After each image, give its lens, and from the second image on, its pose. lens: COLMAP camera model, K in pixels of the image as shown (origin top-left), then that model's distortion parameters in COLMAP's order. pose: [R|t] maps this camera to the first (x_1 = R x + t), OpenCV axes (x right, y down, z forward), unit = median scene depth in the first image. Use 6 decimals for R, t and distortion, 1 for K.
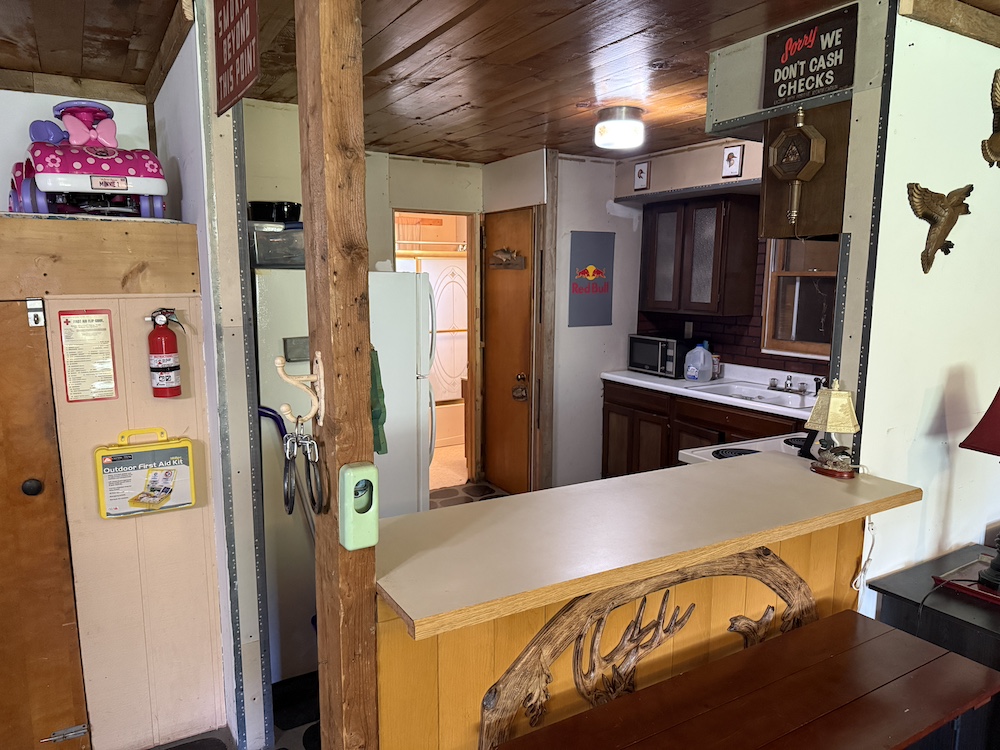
lens RADIAL K [[699.5, 0, 491.4], [0, 699.5, 374.3], [0, 0, 1]] dist [0.087036, -0.121009]
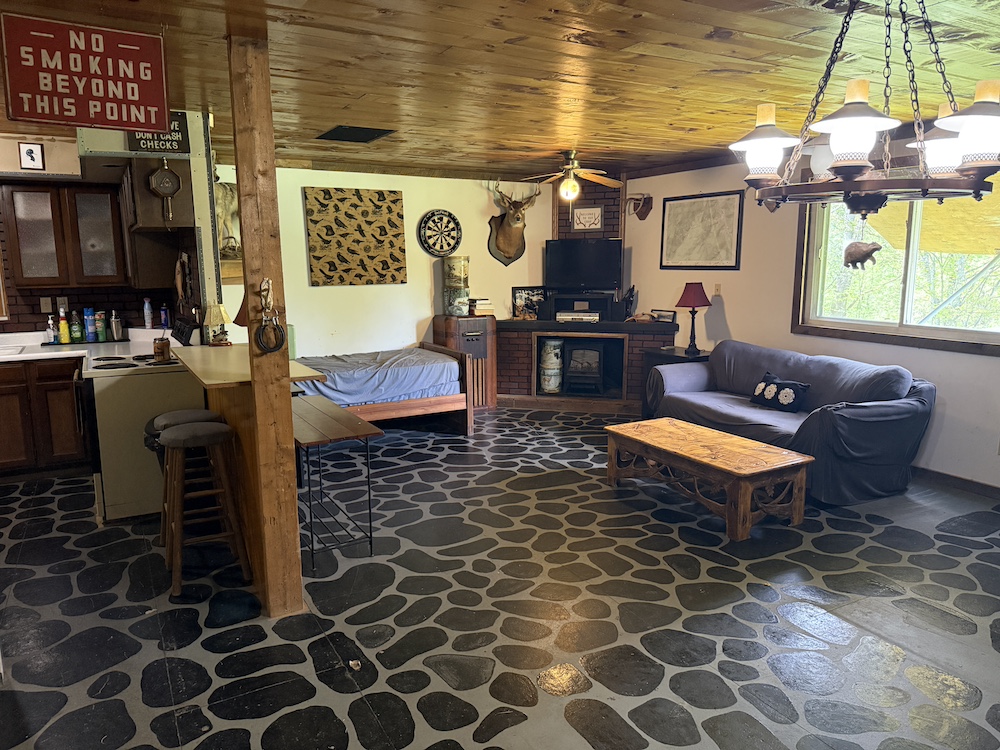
lens RADIAL K [[689.8, 0, 498.6], [0, 689.8, 380.4], [0, 0, 1]] dist [0.163381, -0.207193]
pose [[0.011505, -0.180438, 0.983519, -1.011071], [0.152349, 0.972417, 0.176619, -0.001001], [-0.988260, 0.147806, 0.038677, 0.095161]]
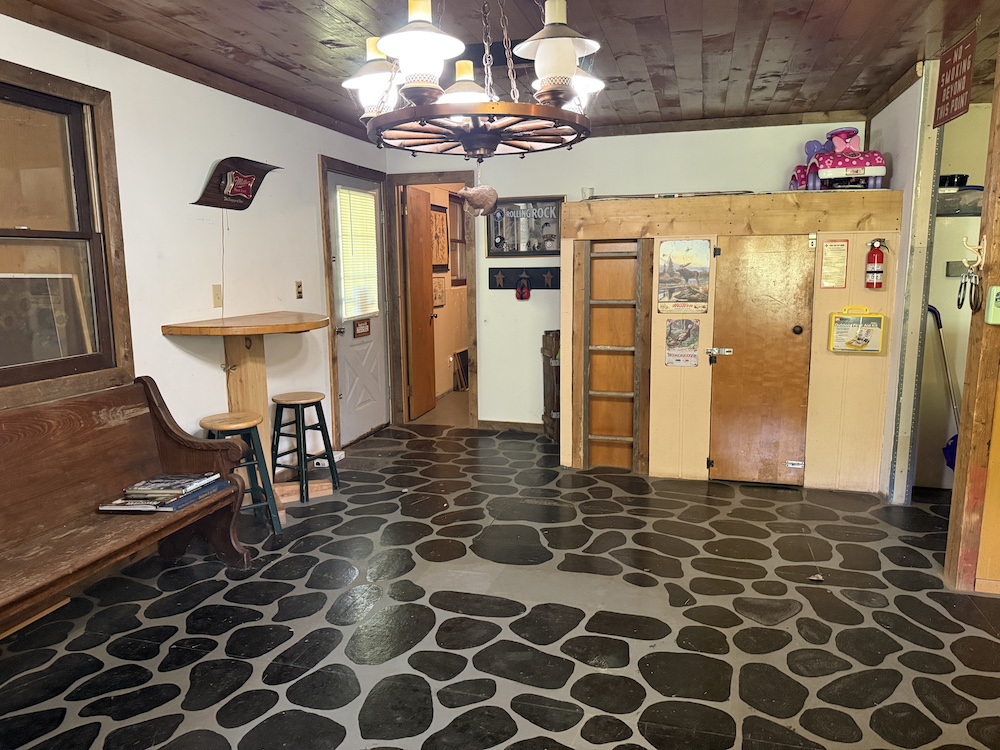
lens RADIAL K [[704.3, 0, 499.1], [0, 704.3, 380.4], [0, 0, 1]] dist [0.016465, -0.028909]
pose [[0.694077, 0.112804, -0.711008, 0.127714], [-0.099336, 0.993207, 0.060605, 0.175092], [0.713015, 0.028564, 0.700567, -0.648308]]
